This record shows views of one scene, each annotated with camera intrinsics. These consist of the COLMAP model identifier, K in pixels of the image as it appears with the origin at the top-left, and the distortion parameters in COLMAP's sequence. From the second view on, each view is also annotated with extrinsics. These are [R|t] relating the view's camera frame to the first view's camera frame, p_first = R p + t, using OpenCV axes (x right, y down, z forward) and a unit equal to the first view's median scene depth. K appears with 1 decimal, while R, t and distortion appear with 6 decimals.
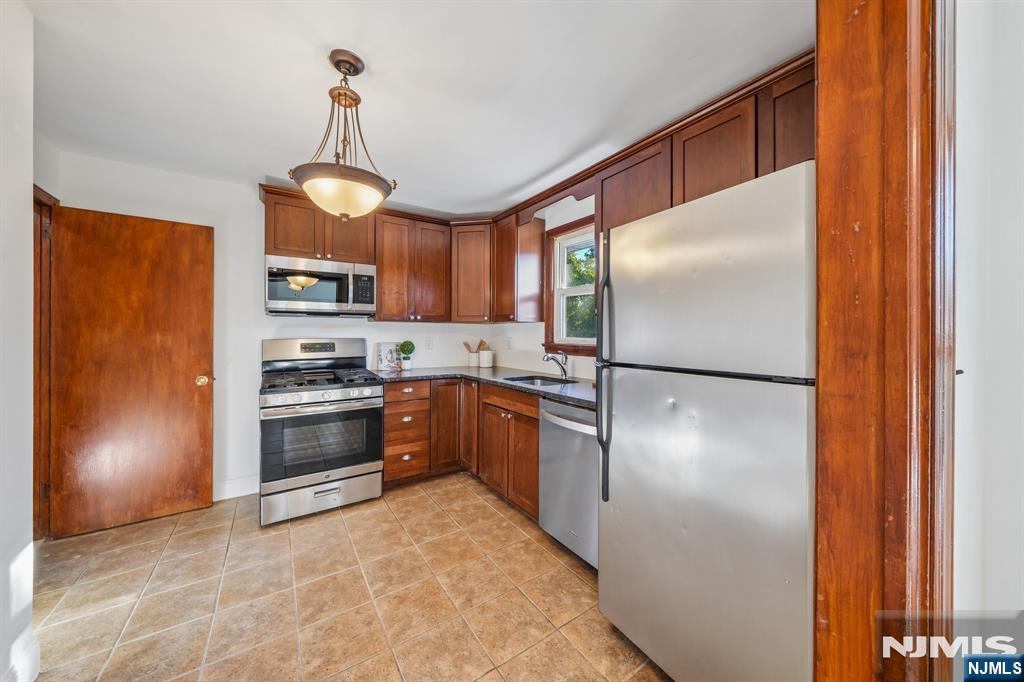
lens RADIAL K [[355.0, 0, 511.6], [0, 355.0, 337.4], [0, 0, 1]] dist [-0.007972, 0.000694]
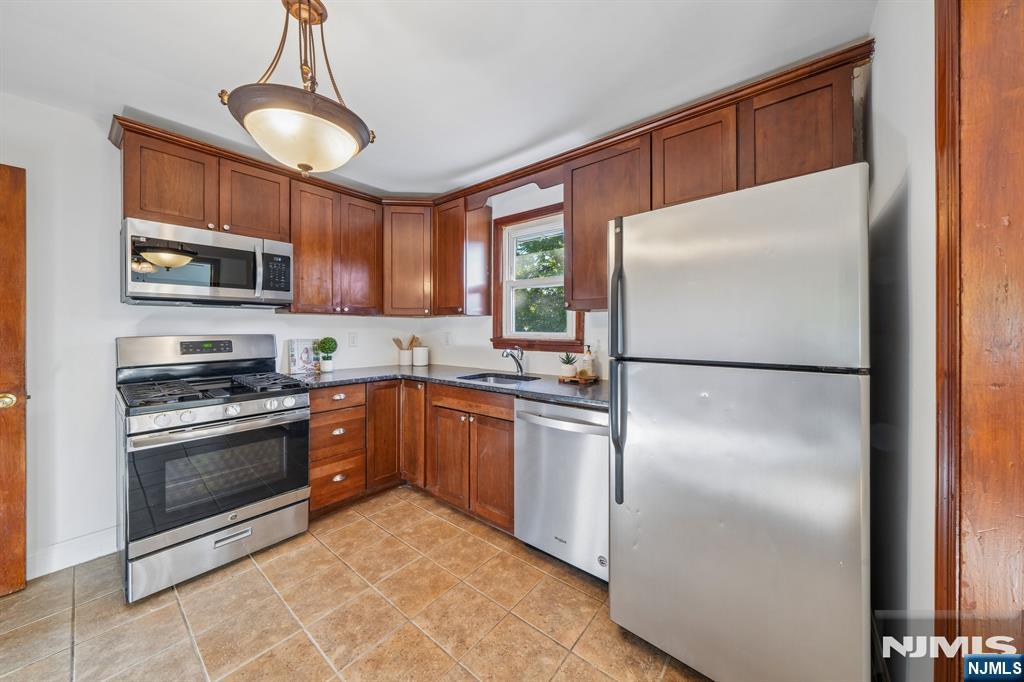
lens RADIAL K [[355.0, 0, 512.9], [0, 355.0, 333.2], [0, 0, 1]] dist [-0.007972, 0.000694]
pose [[0.956384, -0.006333, 0.292045, -0.172940], [0.005880, 0.999980, 0.002428, 0.000925], [-0.292054, -0.000605, 0.956402, 0.108298]]
